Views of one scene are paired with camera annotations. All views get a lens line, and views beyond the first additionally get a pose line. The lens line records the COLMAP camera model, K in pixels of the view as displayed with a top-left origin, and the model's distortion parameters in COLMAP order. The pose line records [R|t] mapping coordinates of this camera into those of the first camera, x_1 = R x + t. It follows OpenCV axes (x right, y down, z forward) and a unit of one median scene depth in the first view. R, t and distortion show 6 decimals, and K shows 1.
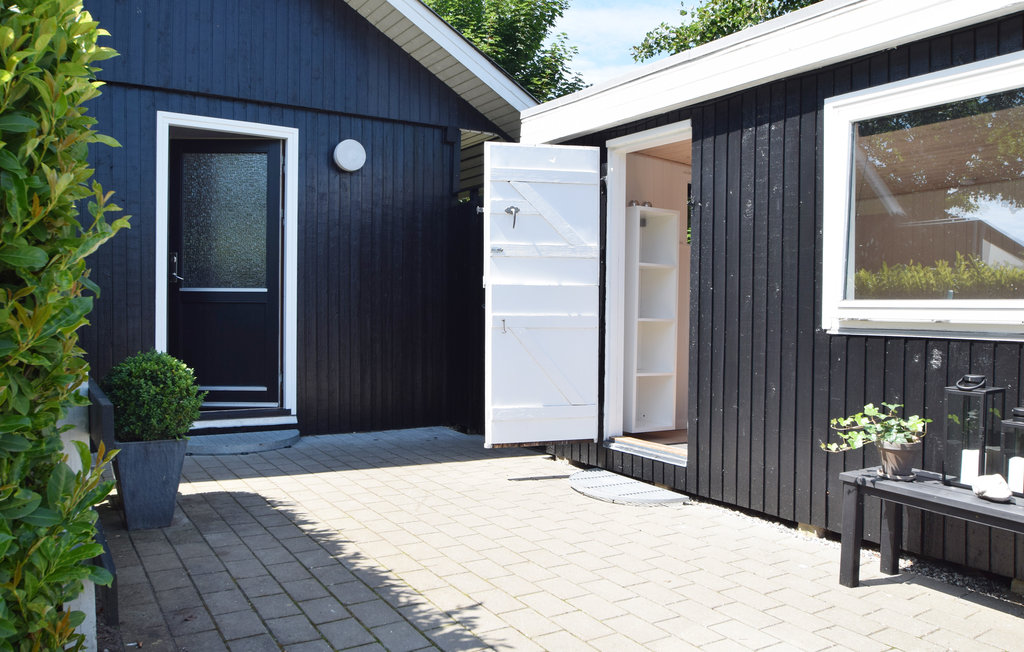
lens RADIAL K [[821.2, 0, 510.7], [0, 821.2, 325.9], [0, 0, 1]] dist [-0.055968, -0.000468]
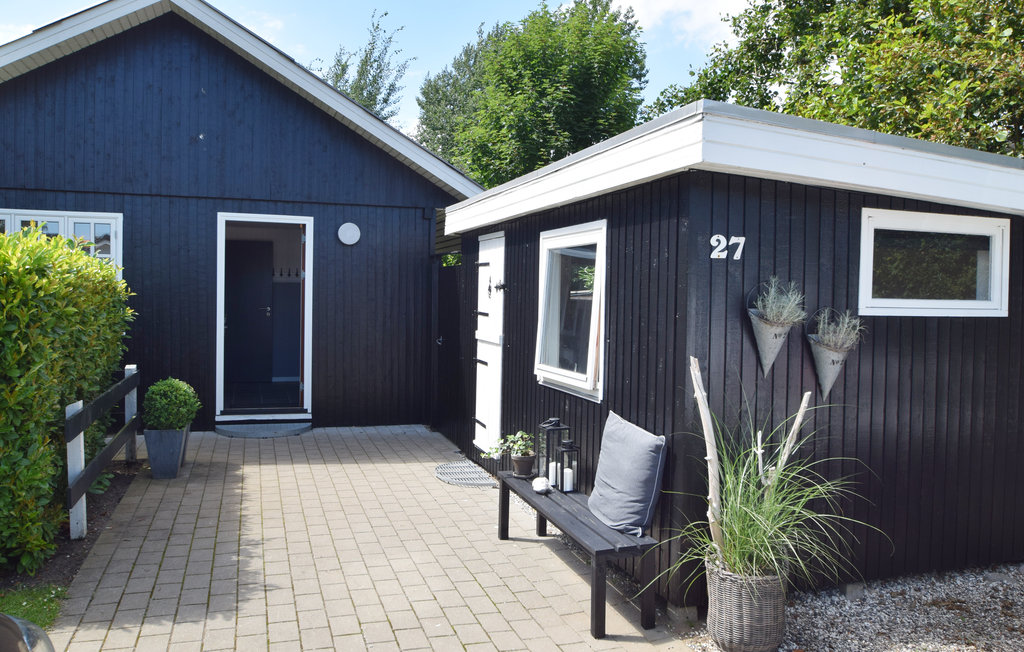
lens RADIAL K [[821.2, 0, 513.6], [0, 821.2, 324.1], [0, 0, 1]] dist [-0.055968, -0.000468]
pose [[0.969764, 0.016063, -0.243515, 0.444422], [-0.012435, 0.999788, 0.016430, -0.079164], [0.243727, -0.012905, 0.969758, -0.330996]]
